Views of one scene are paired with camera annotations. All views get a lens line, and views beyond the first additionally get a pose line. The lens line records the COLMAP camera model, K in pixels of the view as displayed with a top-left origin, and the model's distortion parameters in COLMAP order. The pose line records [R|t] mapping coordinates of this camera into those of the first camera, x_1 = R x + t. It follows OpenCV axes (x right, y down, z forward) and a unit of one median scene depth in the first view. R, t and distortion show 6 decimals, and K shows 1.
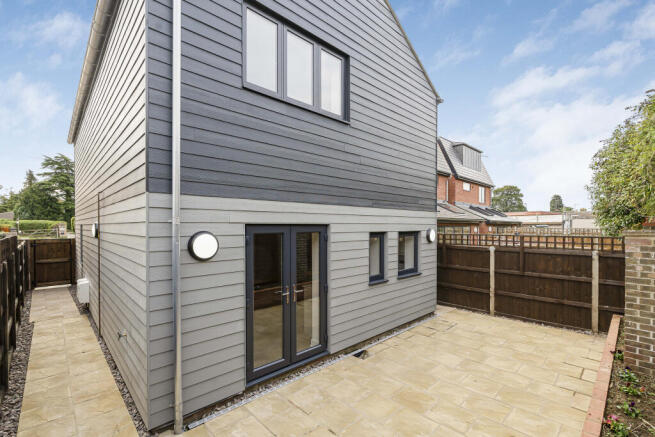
lens RADIAL K [[296.2, 0, 327.1], [0, 296.2, 214.8], [0, 0, 1]] dist [0.000191, -0.000015]
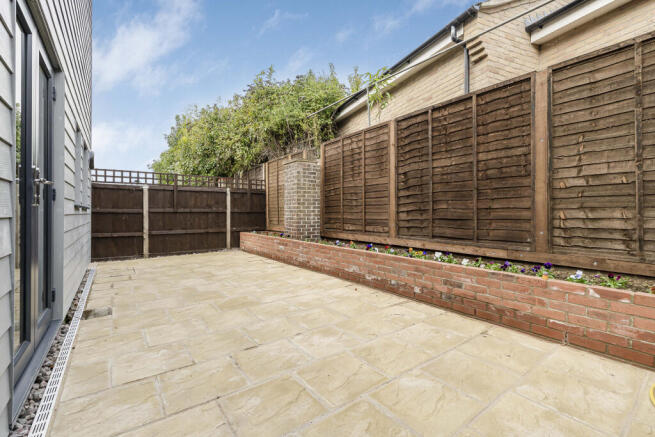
lens RADIAL K [[296.2, 0, 327.1], [0, 296.2, 214.8], [0, 0, 1]] dist [0.000191, -0.000015]
pose [[0.134524, -0.012338, 0.990834, -0.306426], [-0.029791, 0.999420, 0.016489, 0.182841], [-0.990462, -0.031736, 0.134078, 0.339412]]
